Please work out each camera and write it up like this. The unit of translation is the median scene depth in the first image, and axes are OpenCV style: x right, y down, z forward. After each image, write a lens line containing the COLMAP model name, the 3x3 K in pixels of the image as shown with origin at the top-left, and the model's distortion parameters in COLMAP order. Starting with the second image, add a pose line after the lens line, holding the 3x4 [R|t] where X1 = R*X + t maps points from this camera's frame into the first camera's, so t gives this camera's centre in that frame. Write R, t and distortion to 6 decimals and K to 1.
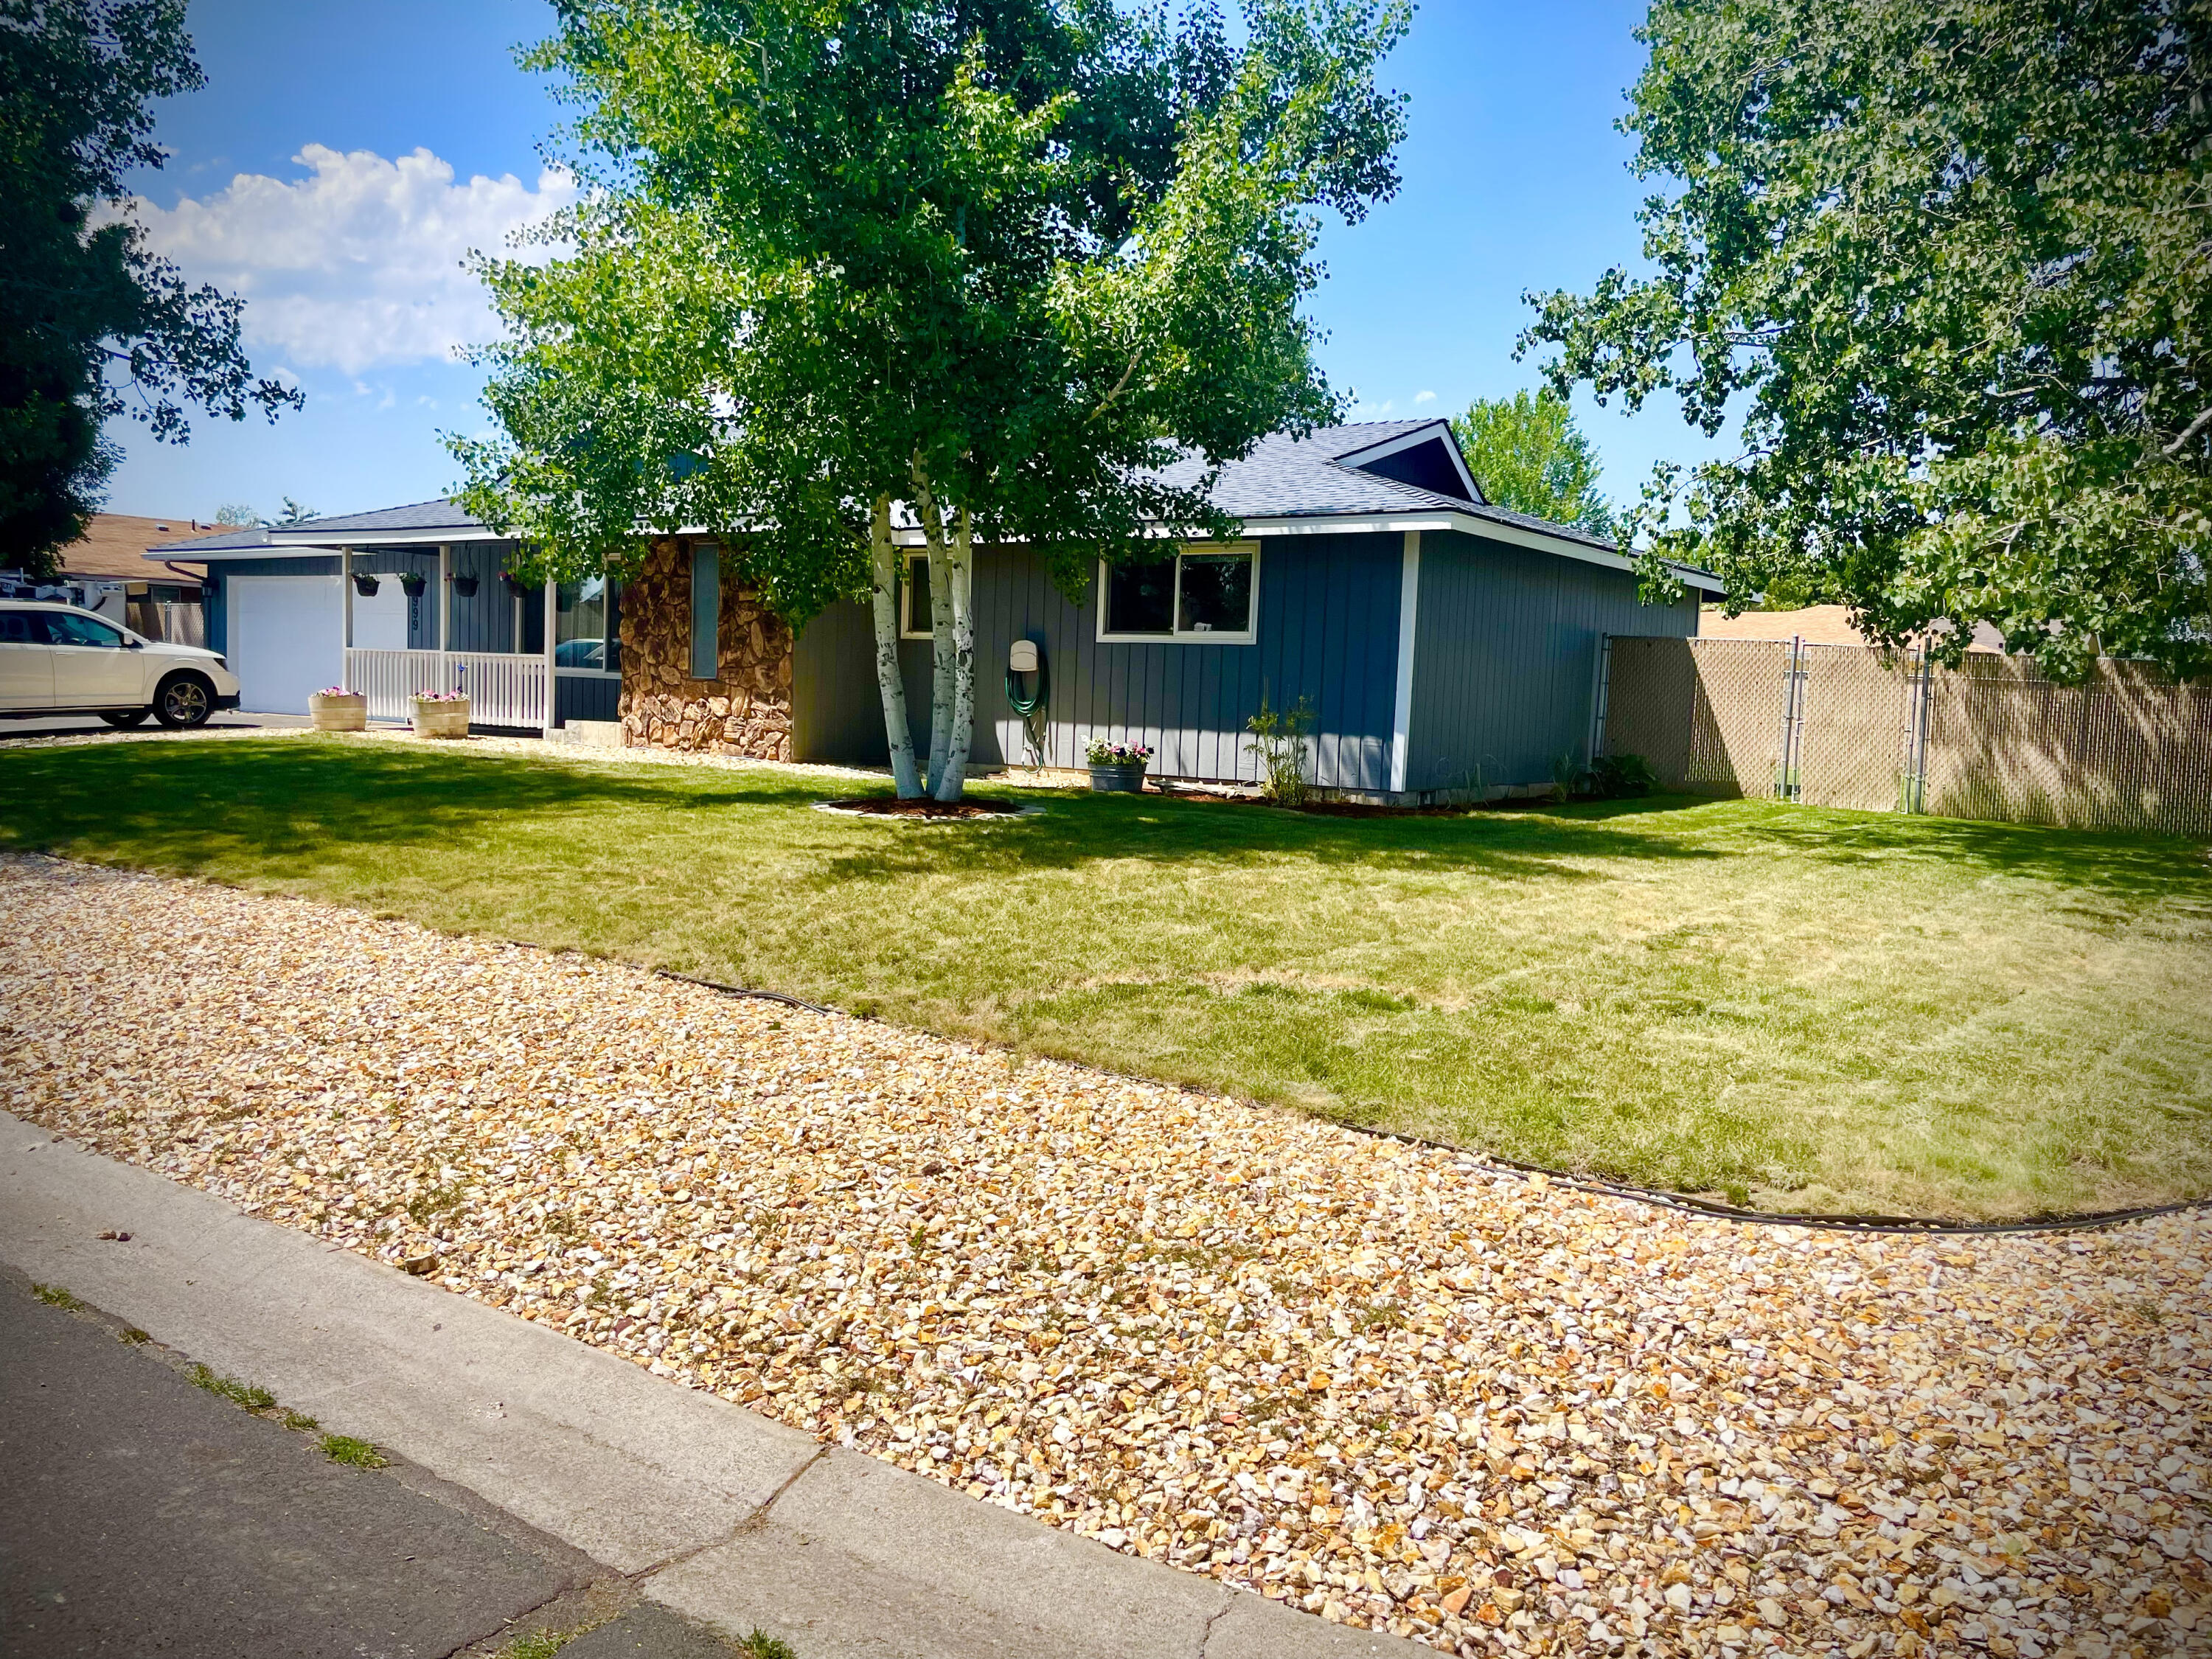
lens RADIAL K [[1676.1, 0, 1106.2], [0, 1676.1, 827.7], [0, 0, 1]] dist [0.008904, 0.001486]
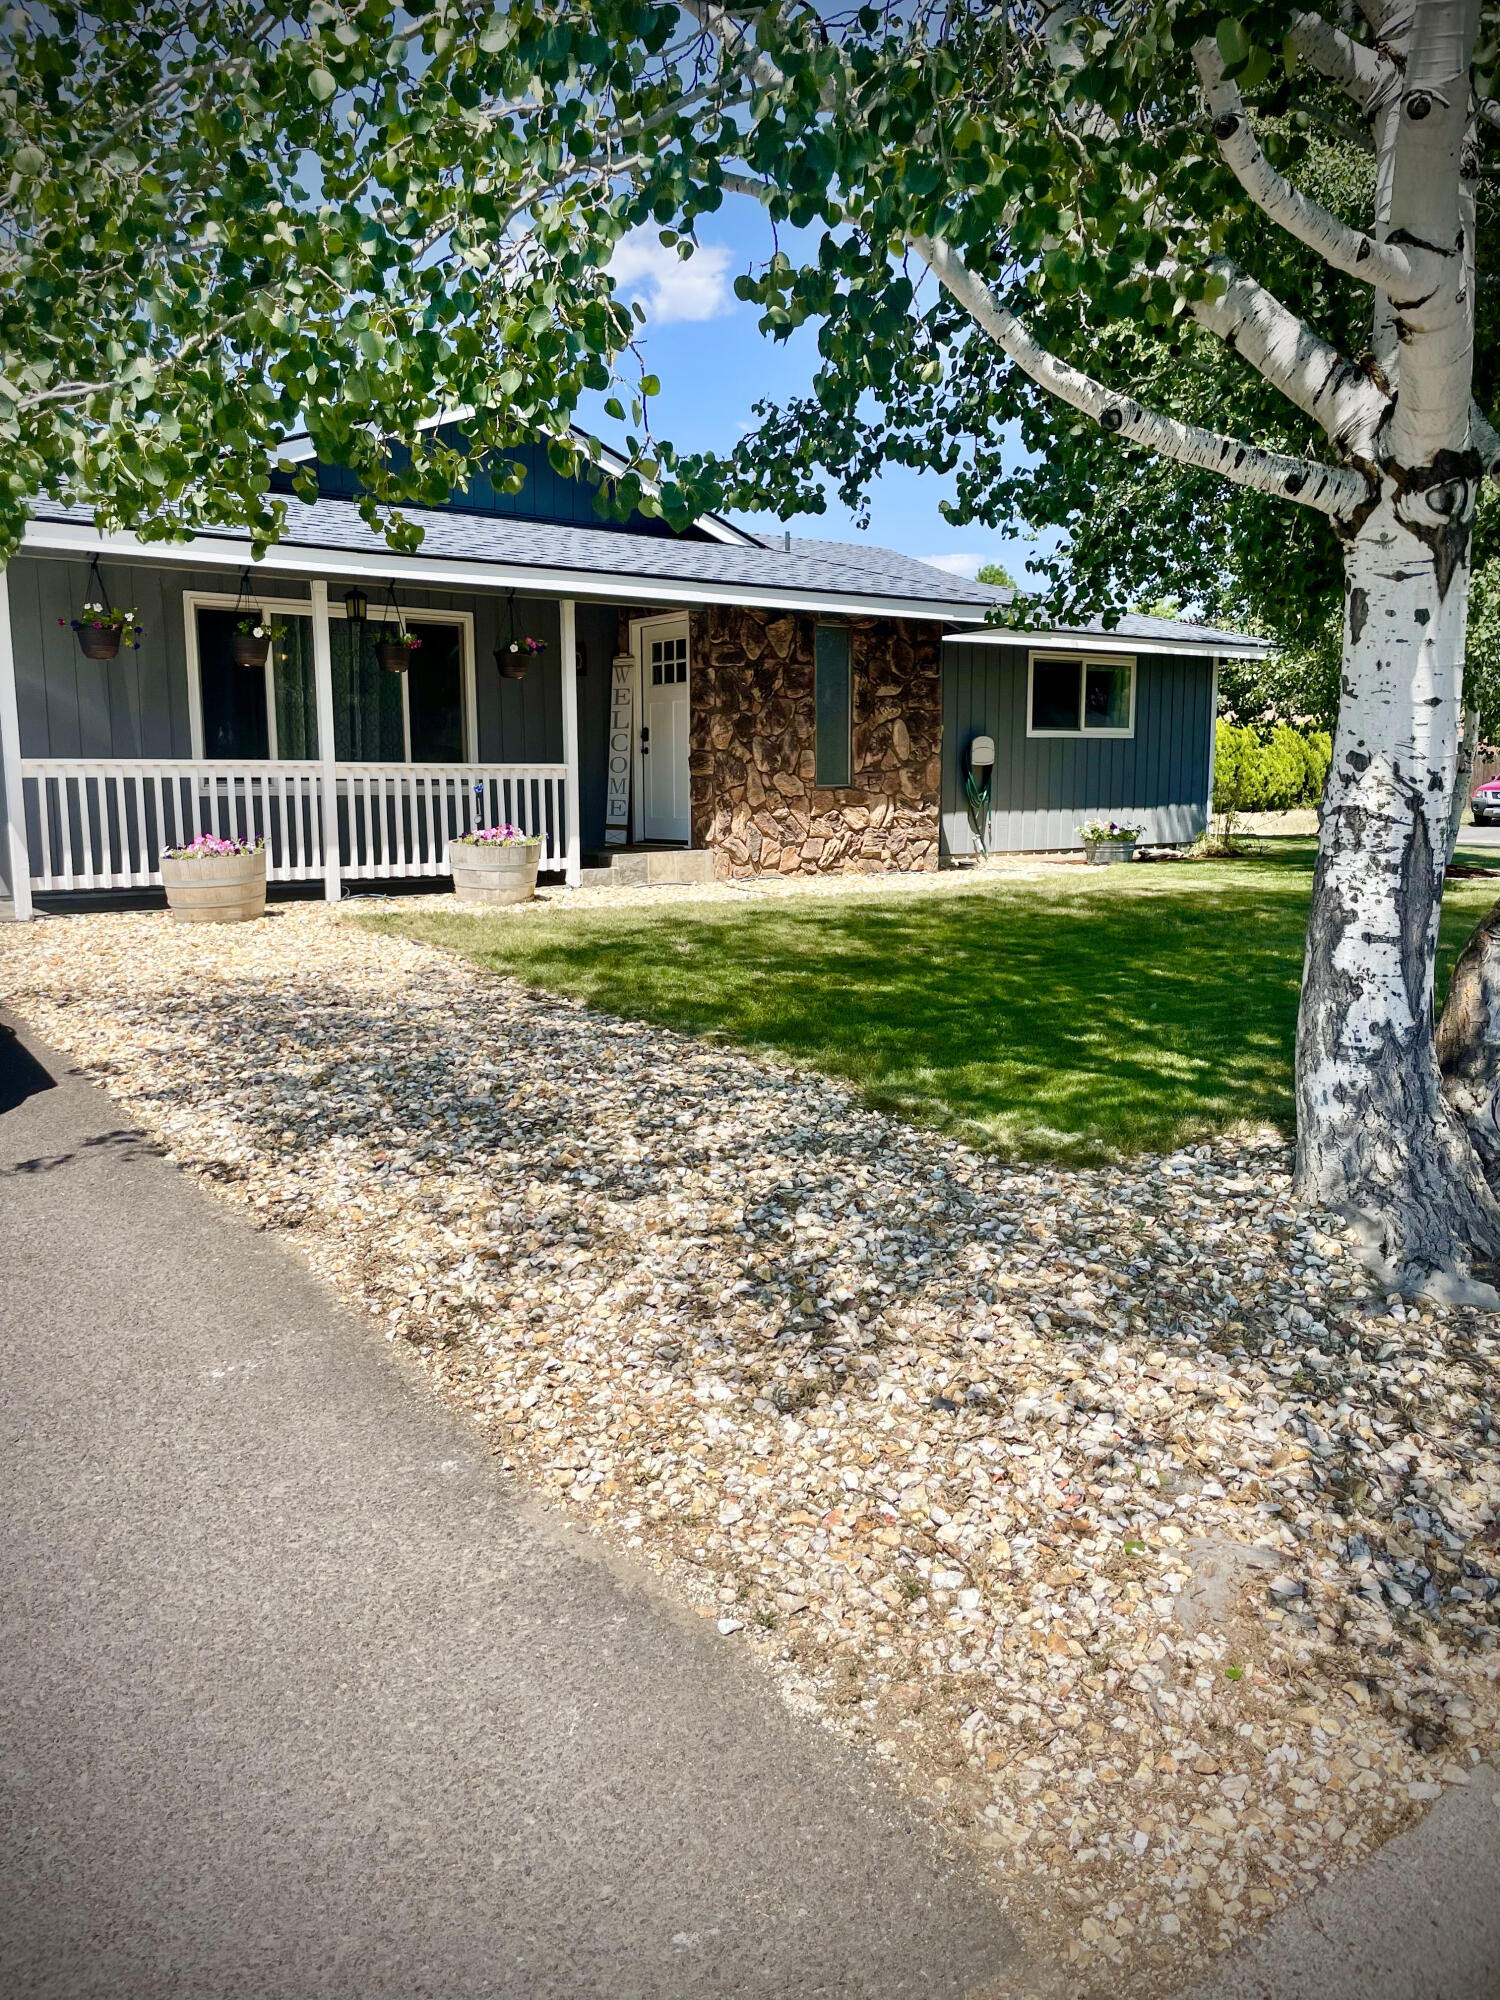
lens RADIAL K [[1515.4, 0, 750.9], [0, 1515.4, 1004.1], [0, 0, 1]] dist [0.008904, 0.001486]
pose [[0.315453, -0.182684, 0.931191, -1.000584], [0.091635, 0.982573, 0.161722, -0.109966], [-0.944507, 0.034314, 0.326696, 0.800727]]
